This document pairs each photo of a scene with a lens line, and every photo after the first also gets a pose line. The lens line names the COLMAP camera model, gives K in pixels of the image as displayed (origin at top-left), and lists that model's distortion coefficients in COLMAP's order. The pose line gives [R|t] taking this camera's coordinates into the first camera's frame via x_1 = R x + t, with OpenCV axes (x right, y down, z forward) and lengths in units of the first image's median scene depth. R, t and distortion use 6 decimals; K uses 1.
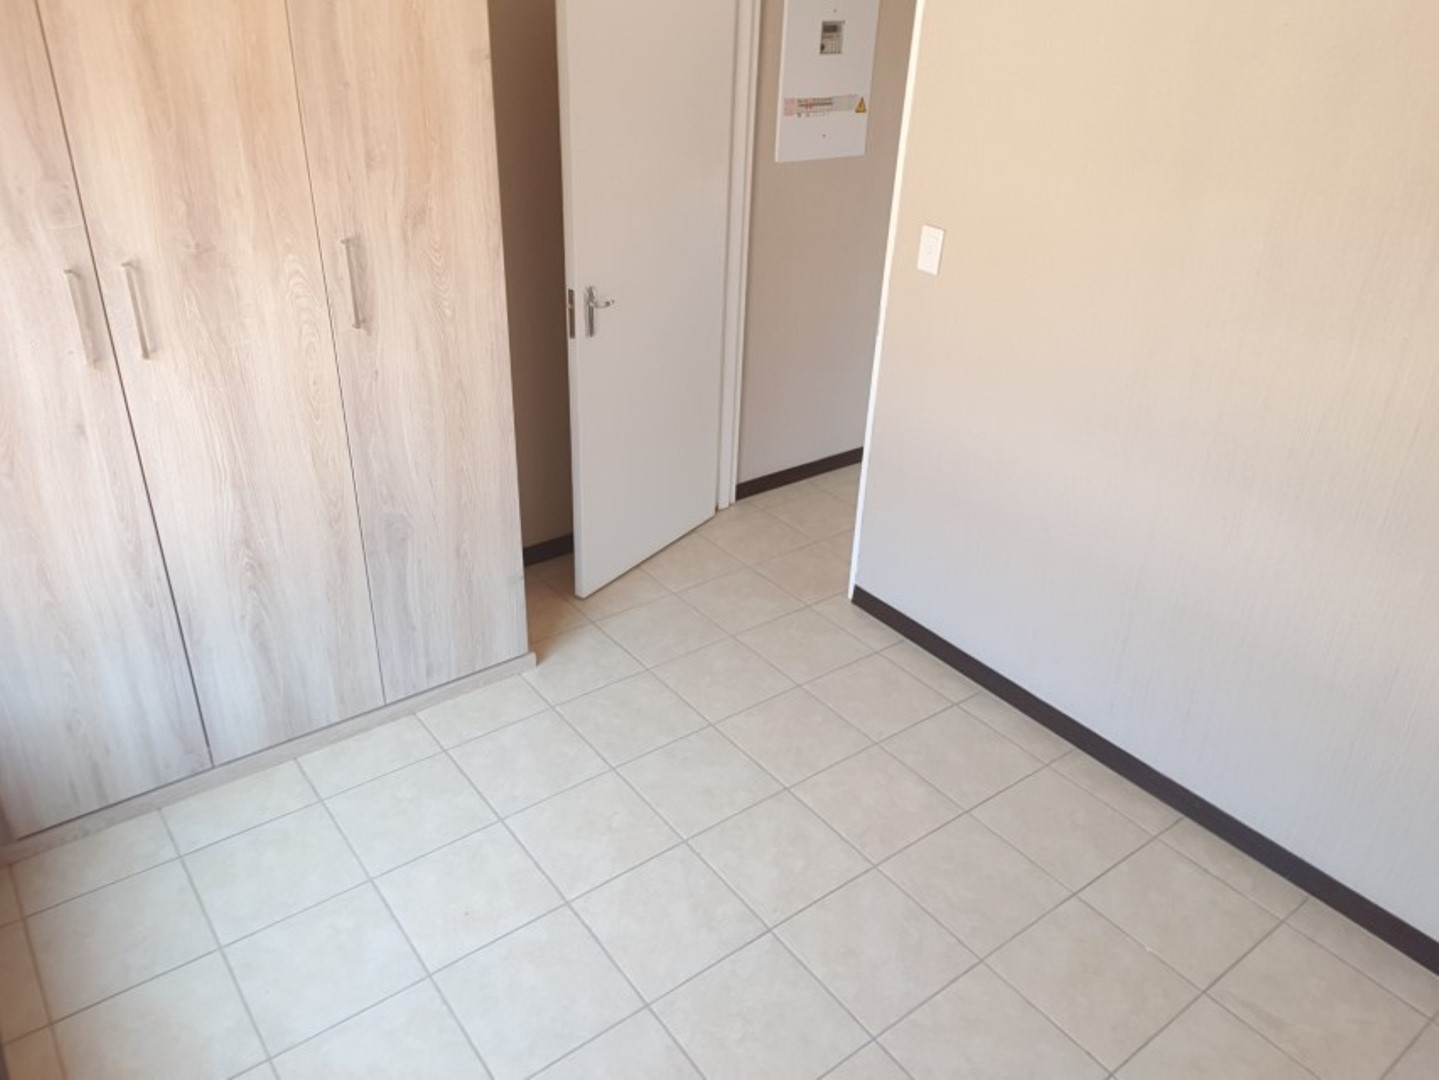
lens RADIAL K [[1070.9, 0, 724.6], [0, 1070.9, 561.2], [0, 0, 1]] dist [0.088689, -0.153565]
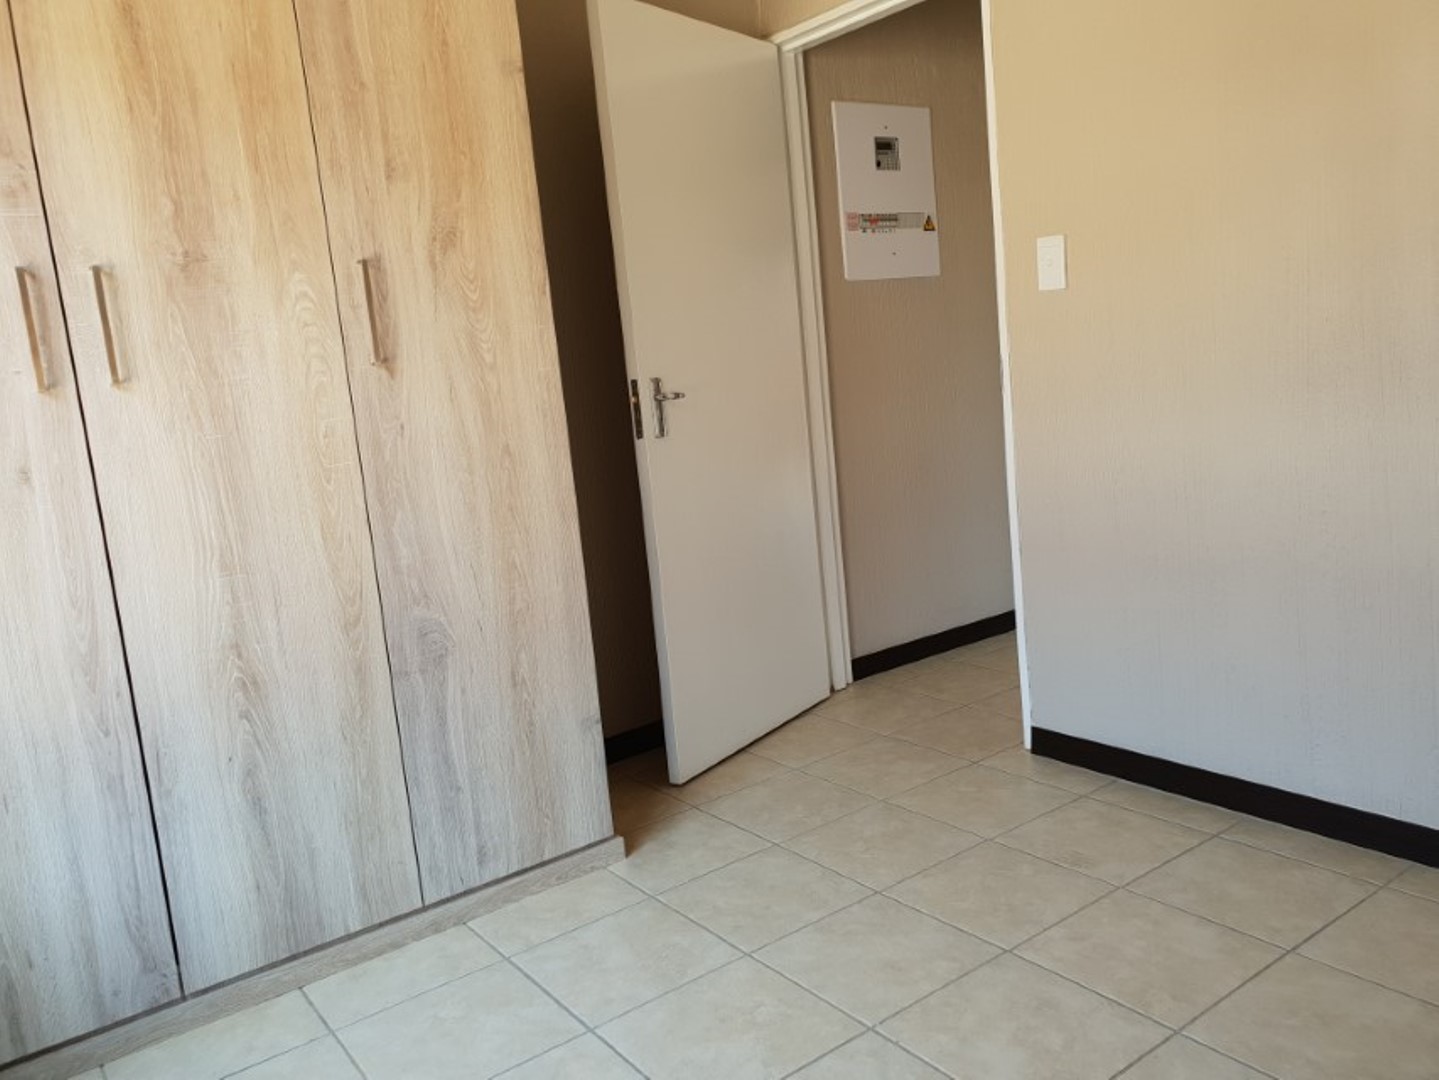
lens RADIAL K [[1139.4, 0, 719.5], [0, 1139.4, 540.0], [0, 0, 1]] dist [0.001894, 0.009899]
pose [[0.990317, -0.130551, -0.047217, -0.057056], [0.105382, 0.928332, -0.356503, 0.225220], [0.090375, 0.348075, 0.933100, 0.250059]]
